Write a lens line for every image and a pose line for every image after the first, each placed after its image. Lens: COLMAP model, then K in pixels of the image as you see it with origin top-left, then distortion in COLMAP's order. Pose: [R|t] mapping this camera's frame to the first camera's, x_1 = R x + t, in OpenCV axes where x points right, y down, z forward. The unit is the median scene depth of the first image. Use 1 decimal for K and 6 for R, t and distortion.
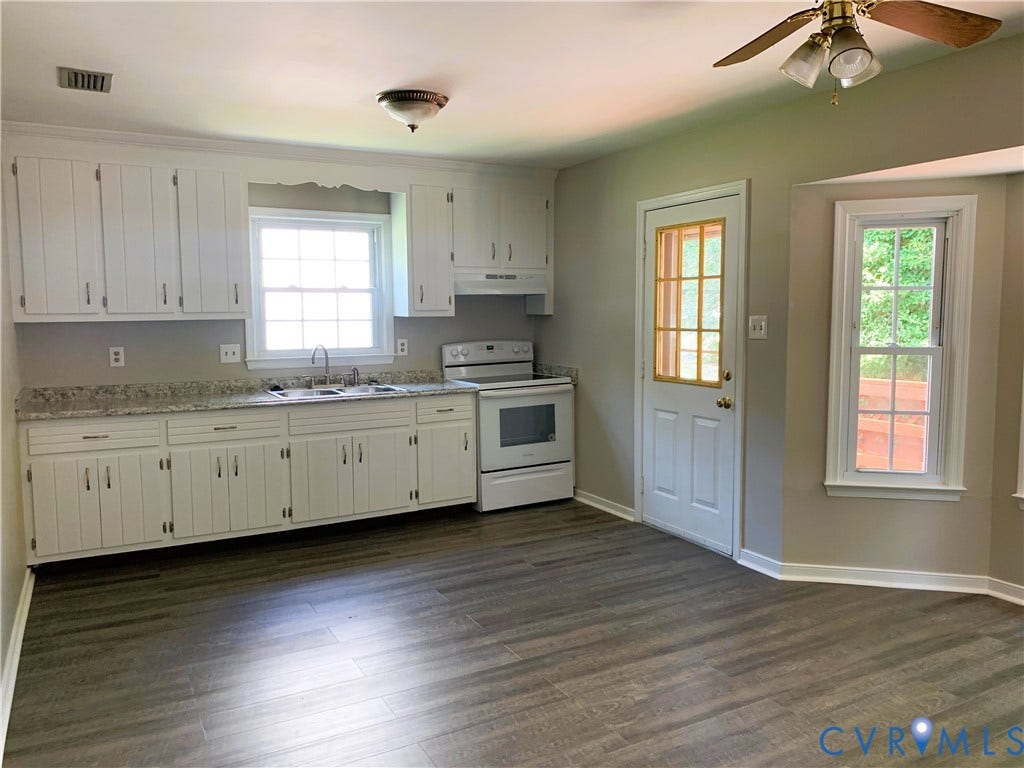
lens RADIAL K [[776.5, 0, 511.4], [0, 776.5, 386.4], [0, 0, 1]] dist [0.028345, -0.036900]
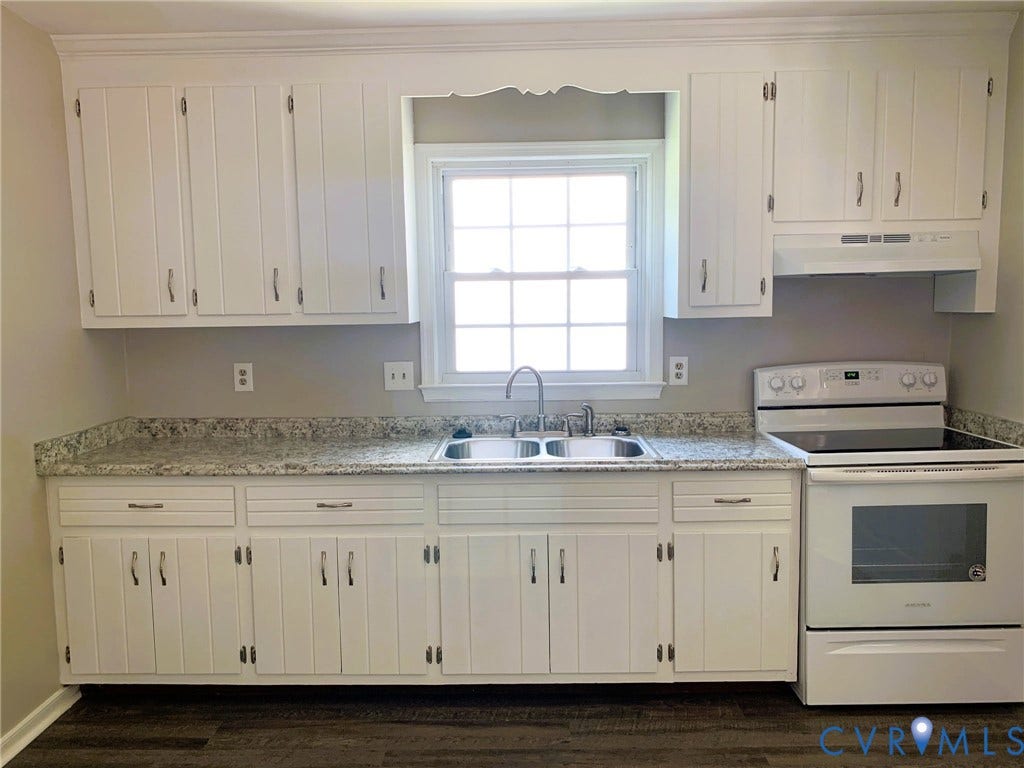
lens RADIAL K [[776.5, 0, 506.4], [0, 776.5, 381.8], [0, 0, 1]] dist [0.028345, -0.036900]
pose [[0.865593, 0.039793, -0.499165, 0.038350], [-0.040635, 0.999132, 0.009185, -0.045082], [0.499097, 0.012333, 0.866458, 0.465857]]
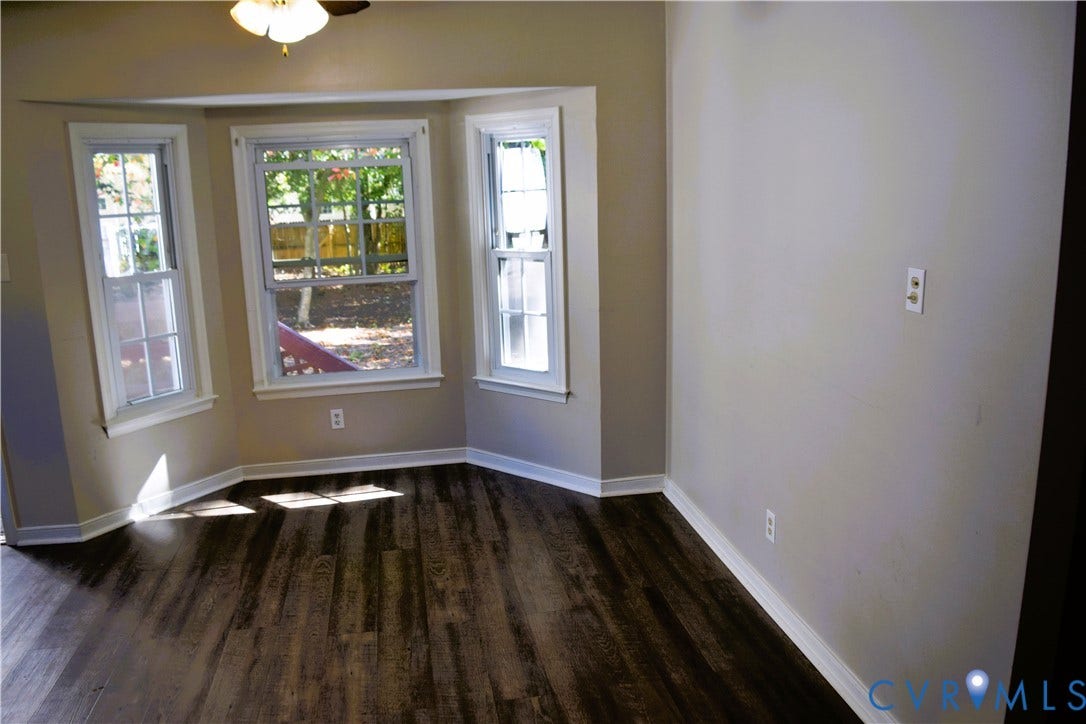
lens RADIAL K [[844.5, 0, 539.8], [0, 844.5, 359.8], [0, 0, 1]] dist [-0.008874, -0.005014]
pose [[0.330094, -0.196178, 0.923337, -1.082470], [0.116488, 0.979155, 0.166393, -0.192279], [-0.936733, 0.052632, 0.346065, 0.470381]]
